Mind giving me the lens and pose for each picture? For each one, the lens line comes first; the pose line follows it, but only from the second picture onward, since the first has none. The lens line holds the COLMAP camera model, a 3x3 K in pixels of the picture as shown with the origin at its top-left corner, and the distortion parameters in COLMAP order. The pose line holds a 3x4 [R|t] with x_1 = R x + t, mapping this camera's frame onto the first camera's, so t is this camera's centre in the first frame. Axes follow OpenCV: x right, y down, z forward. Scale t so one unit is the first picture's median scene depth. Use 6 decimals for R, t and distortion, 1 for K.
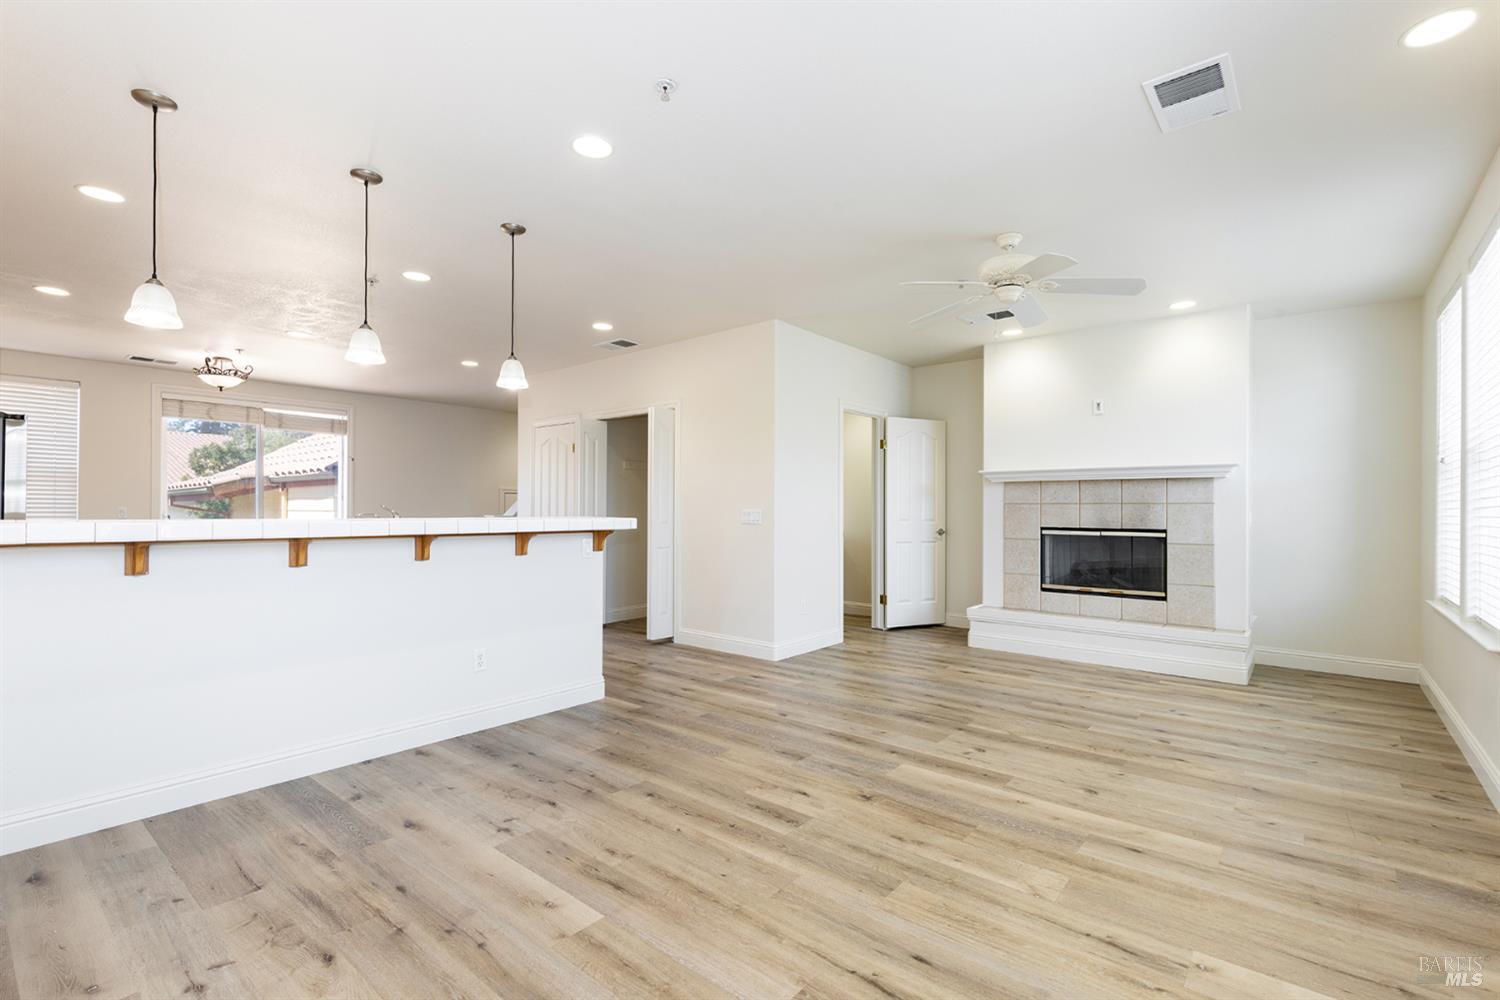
lens RADIAL K [[668.6, 0, 759.6], [0, 668.6, 503.5], [0, 0, 1]] dist [0.007809, -0.001375]
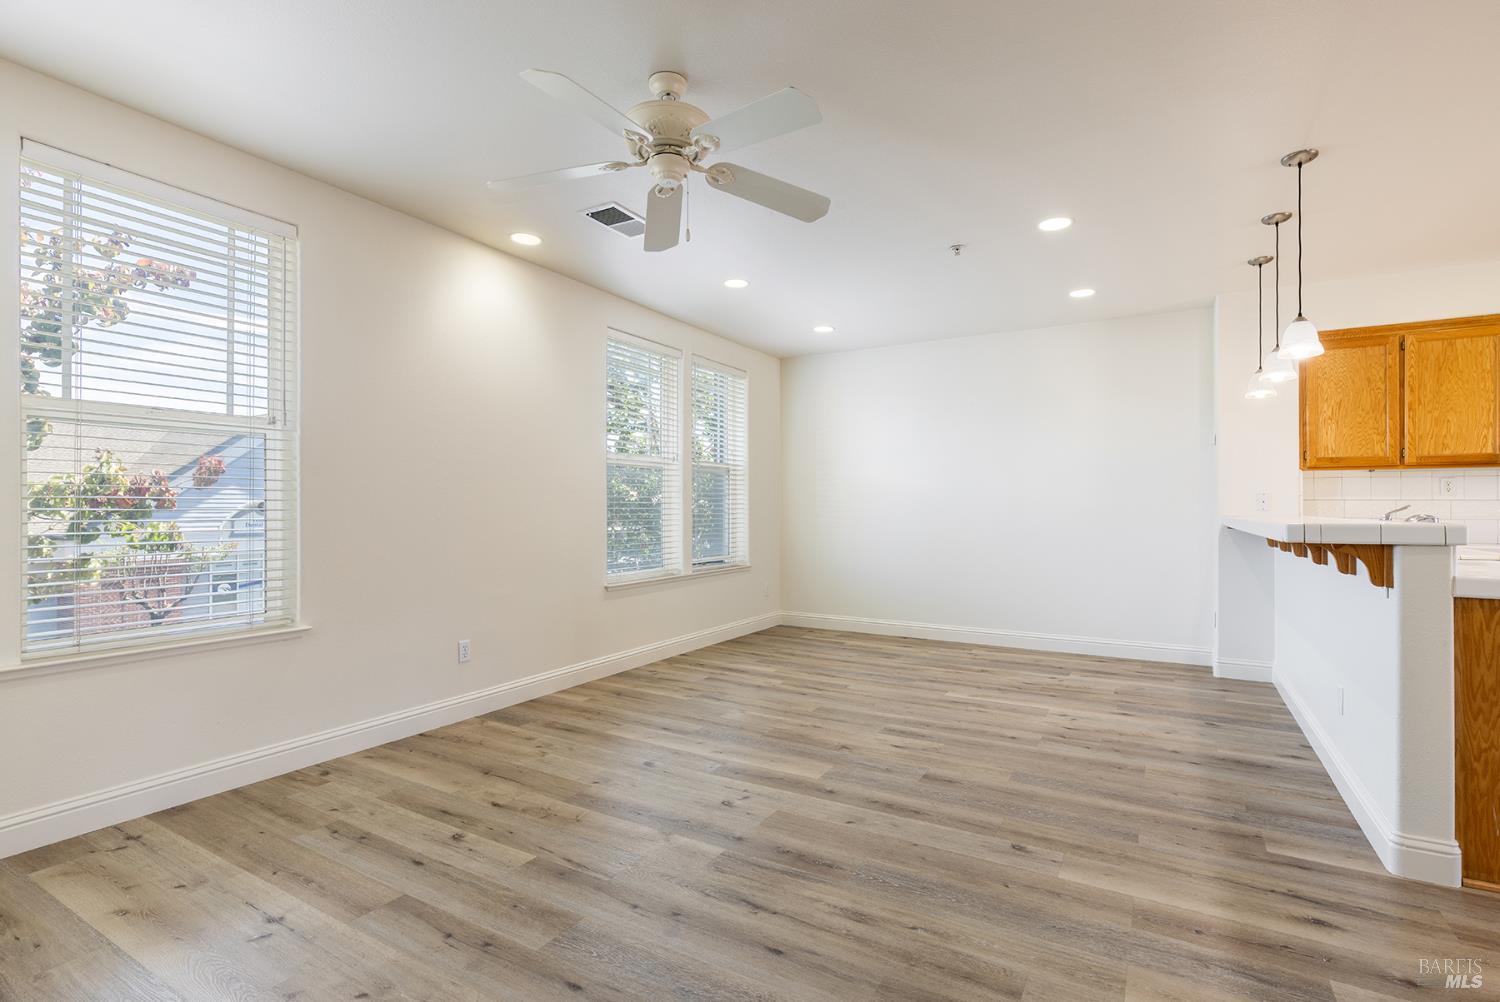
lens RADIAL K [[711.0, 0, 761.9], [0, 711.0, 501.8], [0, 0, 1]] dist [0.000610, -0.001151]
pose [[-0.985736, -0.007536, -0.168132, 0.367837], [-0.004433, 0.999813, -0.018825, 0.017054], [0.168242, -0.017812, -0.985585, 1.571457]]
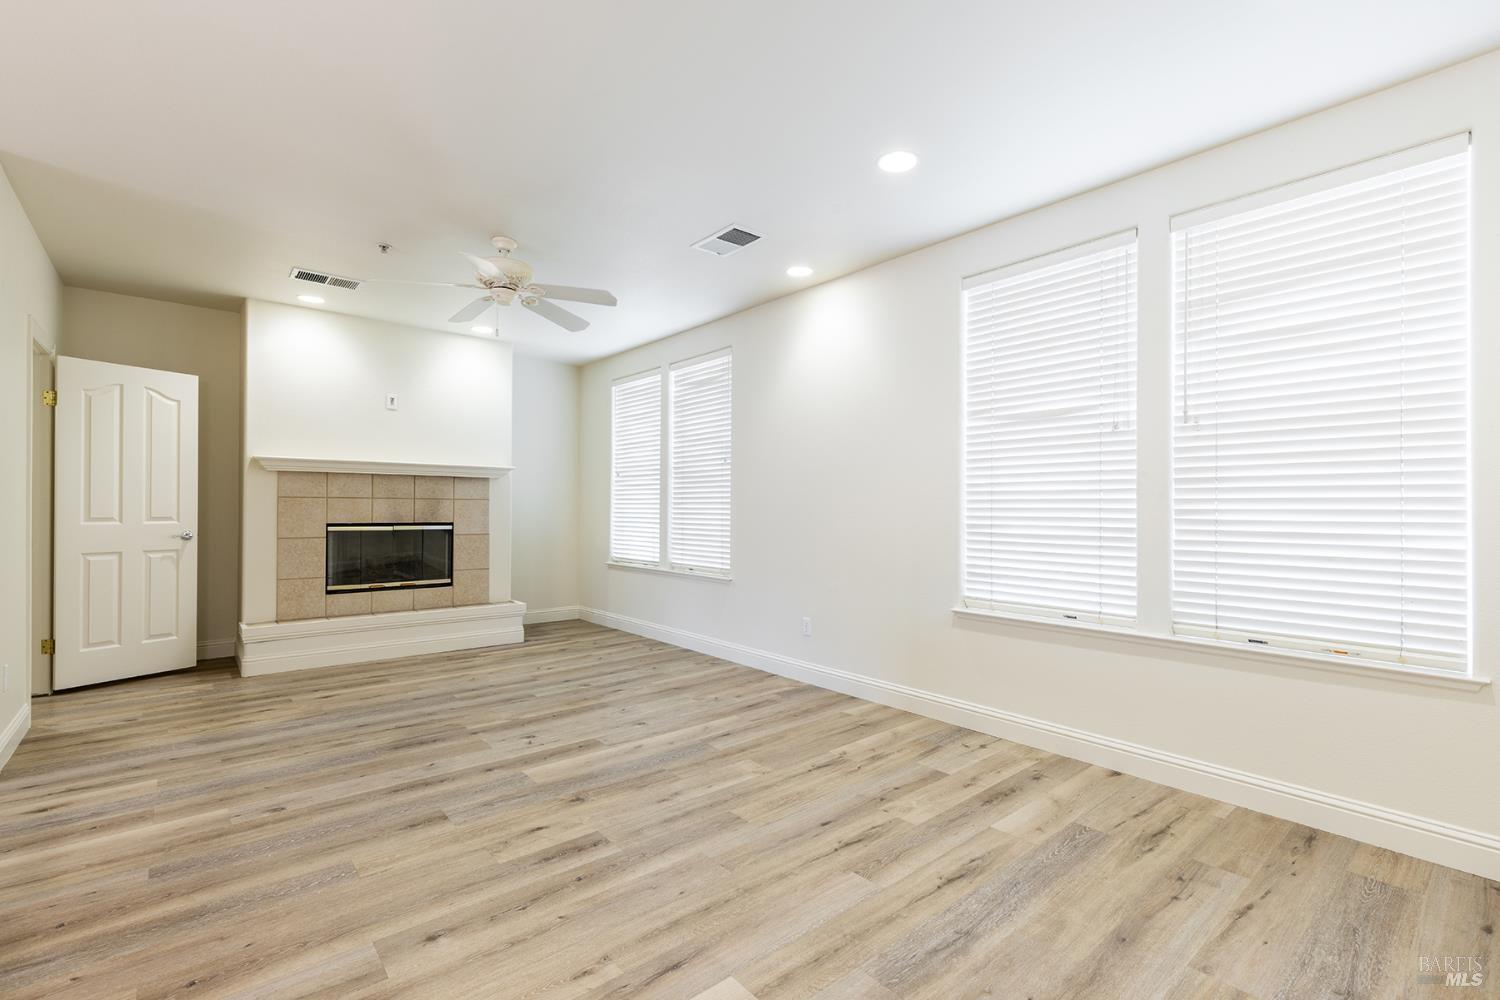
lens RADIAL K [[668.6, 0, 748.1], [0, 668.6, 501.6], [0, 0, 1]] dist [0.007809, -0.001375]
pose [[0.182281, 0.007781, 0.983216, -0.534807], [-0.014985, 0.999875, -0.005134, 0.003024], [-0.983132, -0.013798, 0.182375, 0.408689]]
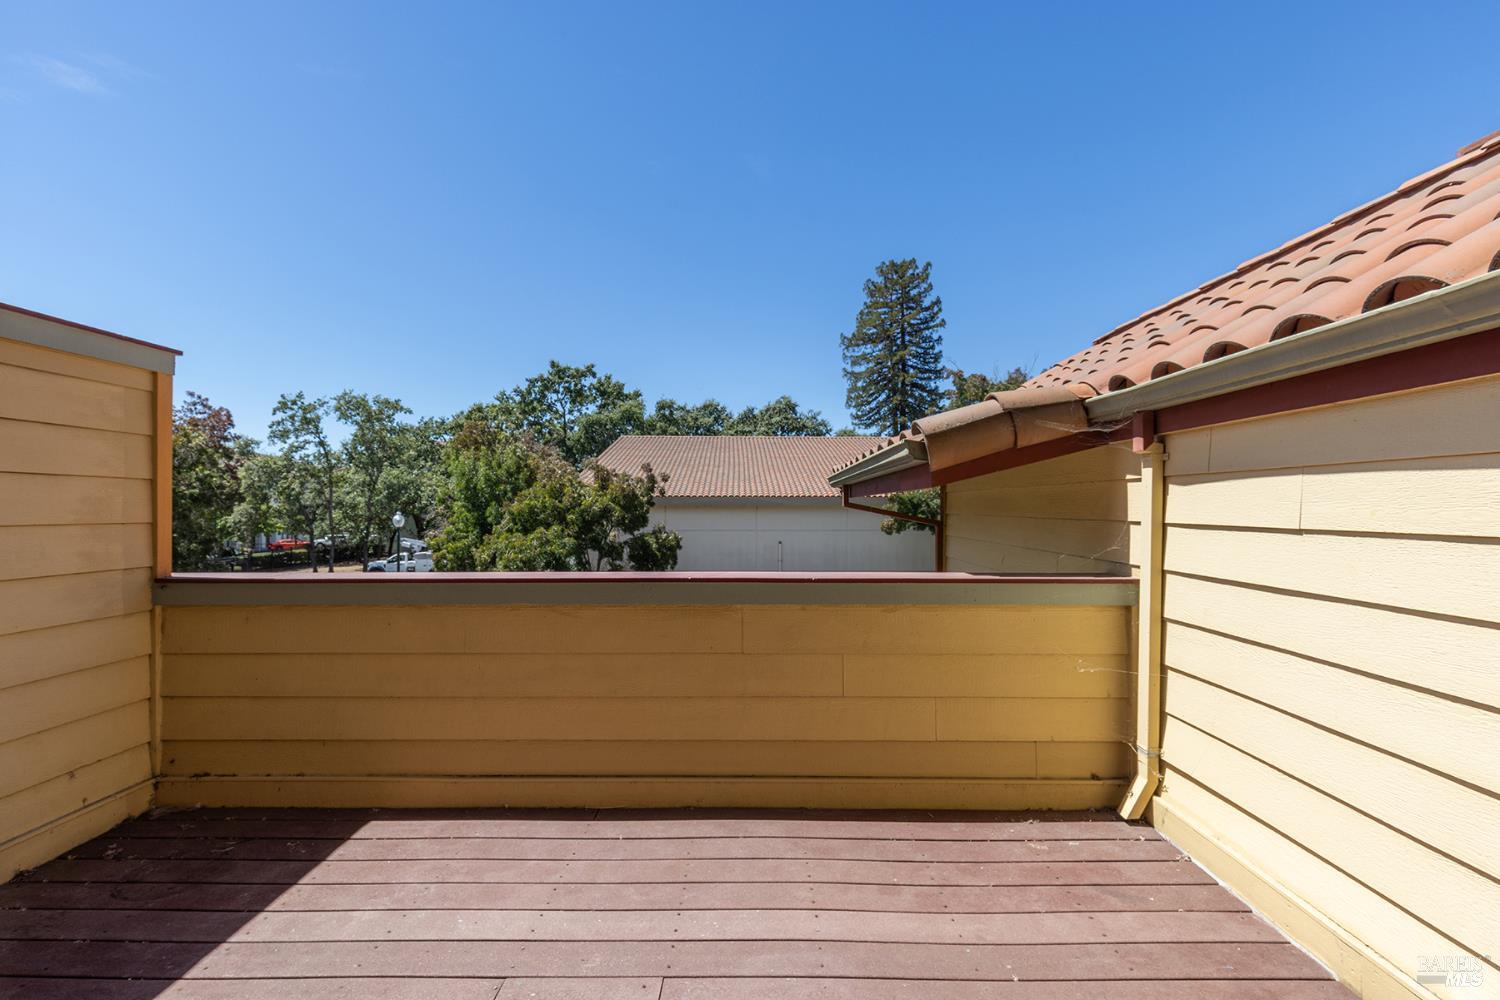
lens RADIAL K [[668.6, 0, 757.8], [0, 668.6, 506.1], [0, 0, 1]] dist [0.007809, -0.001375]
pose [[0.628536, -0.000507, -0.777780, -1.575471], [0.003831, 0.999990, 0.002444, 0.006003], [0.777771, -0.004516, 0.628532, 1.889734]]
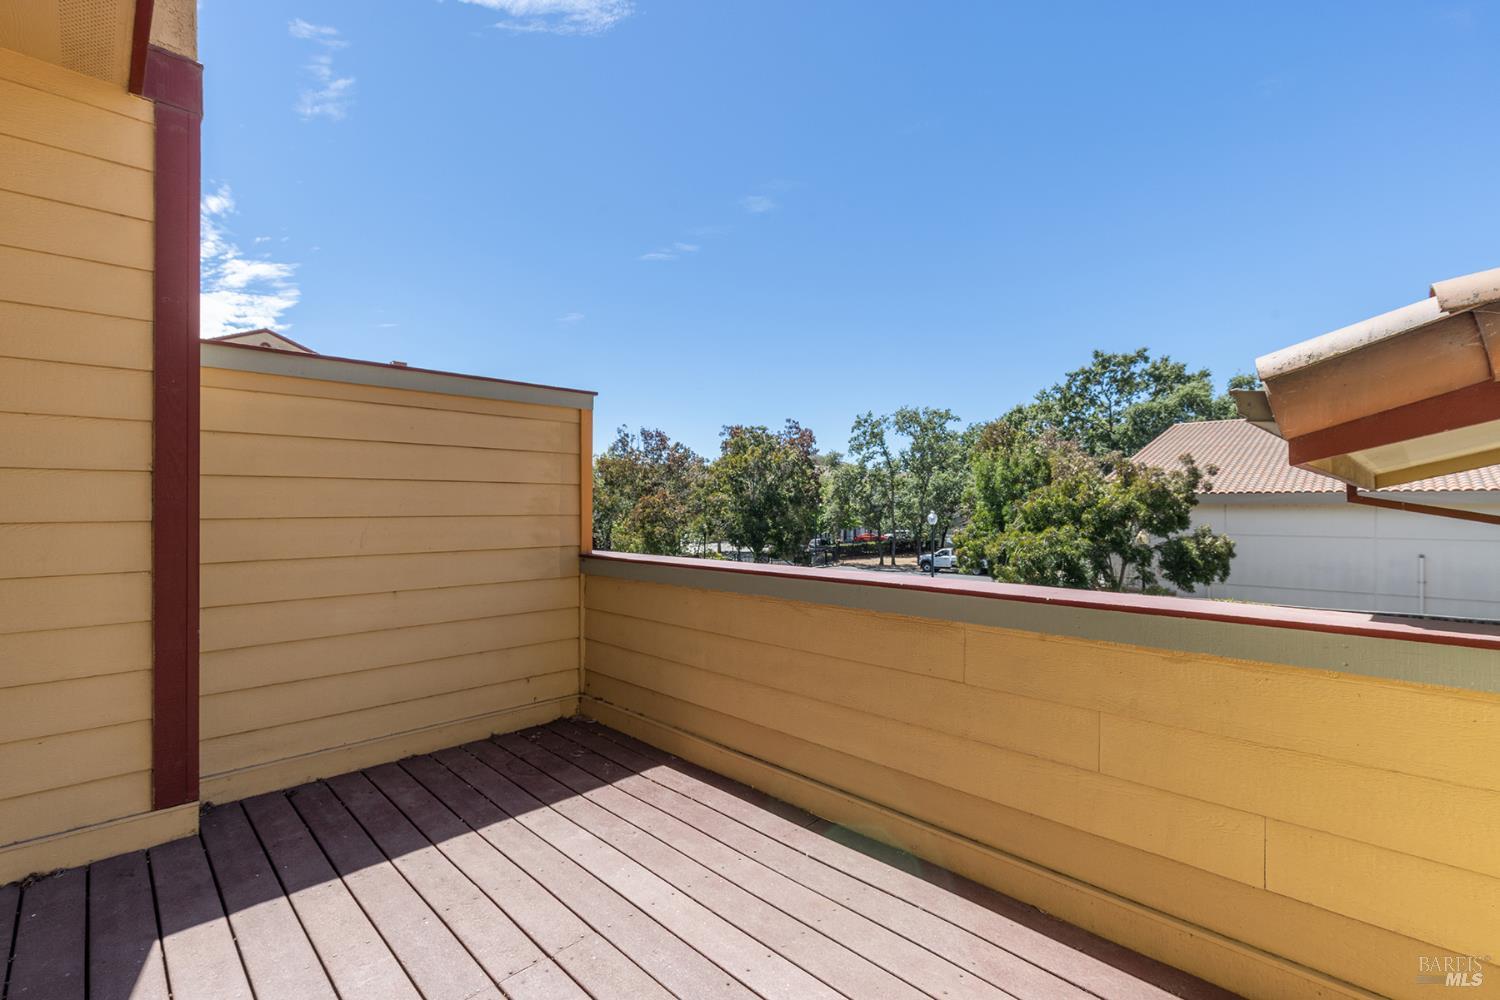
lens RADIAL K [[668.6, 0, 767.7], [0, 668.6, 495.5], [0, 0, 1]] dist [0.007809, -0.001375]
pose [[-0.093531, -0.016524, -0.995479, -1.551066], [0.006079, 0.999834, -0.017168, 0.012918], [0.995598, -0.007657, -0.093415, 2.205267]]
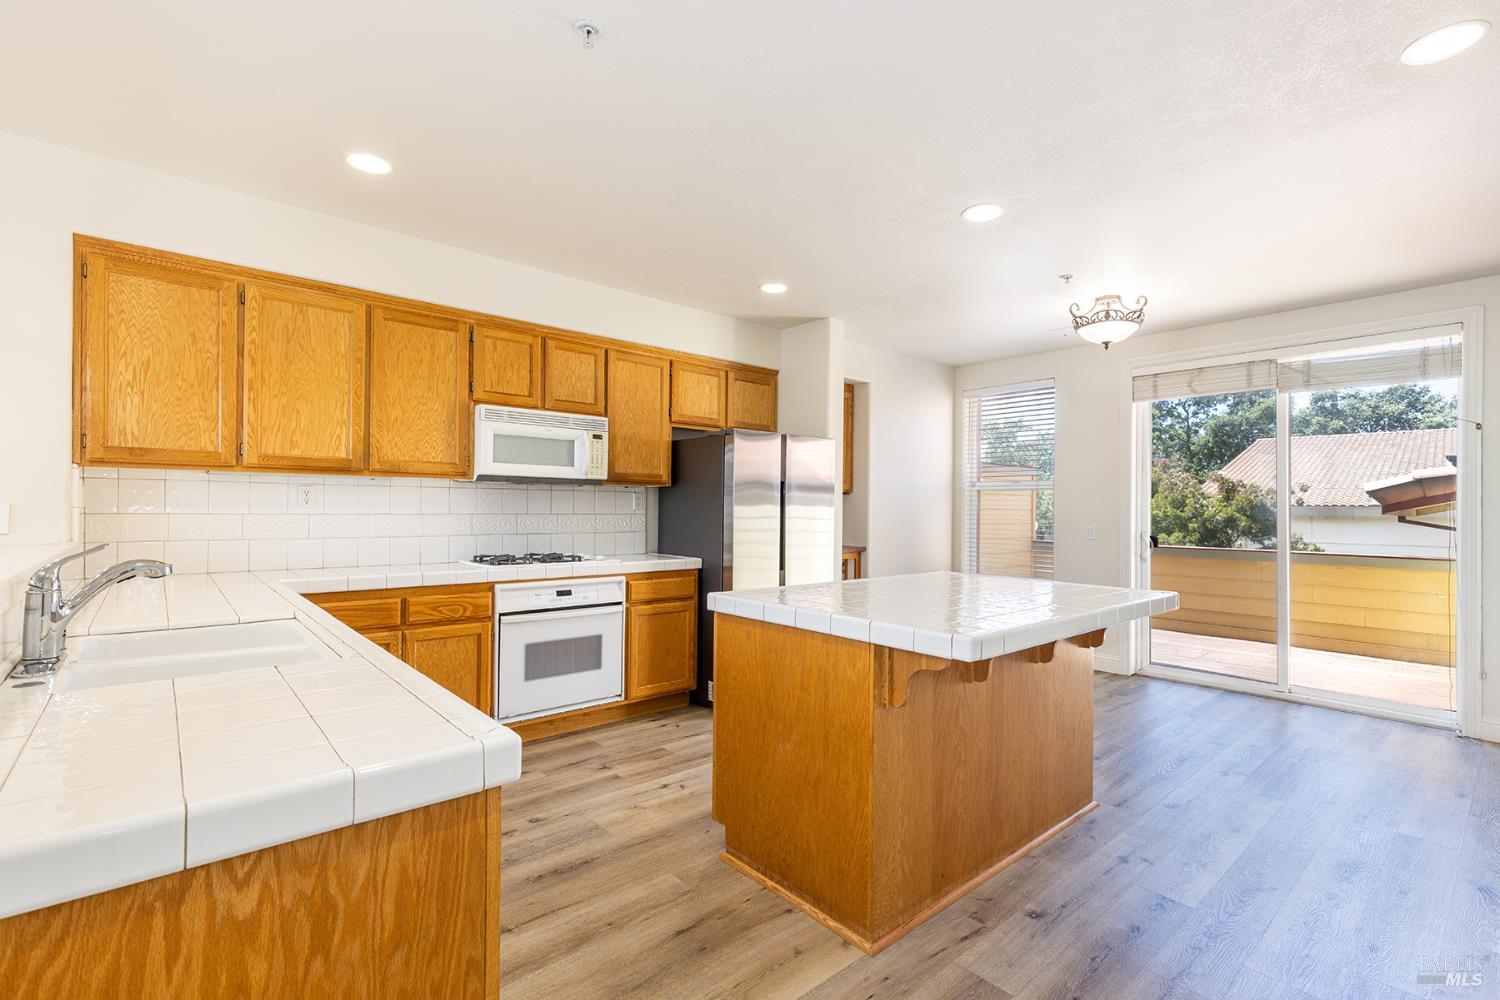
lens RADIAL K [[668.6, 0, 757.5], [0, 668.6, 497.2], [0, 0, 1]] dist [0.007809, -0.001375]
pose [[-0.173326, -0.020336, -0.984655, -0.186996], [-0.003157, 0.999793, -0.020093, -0.018923], [0.984859, -0.000374, -0.173354, 1.336359]]
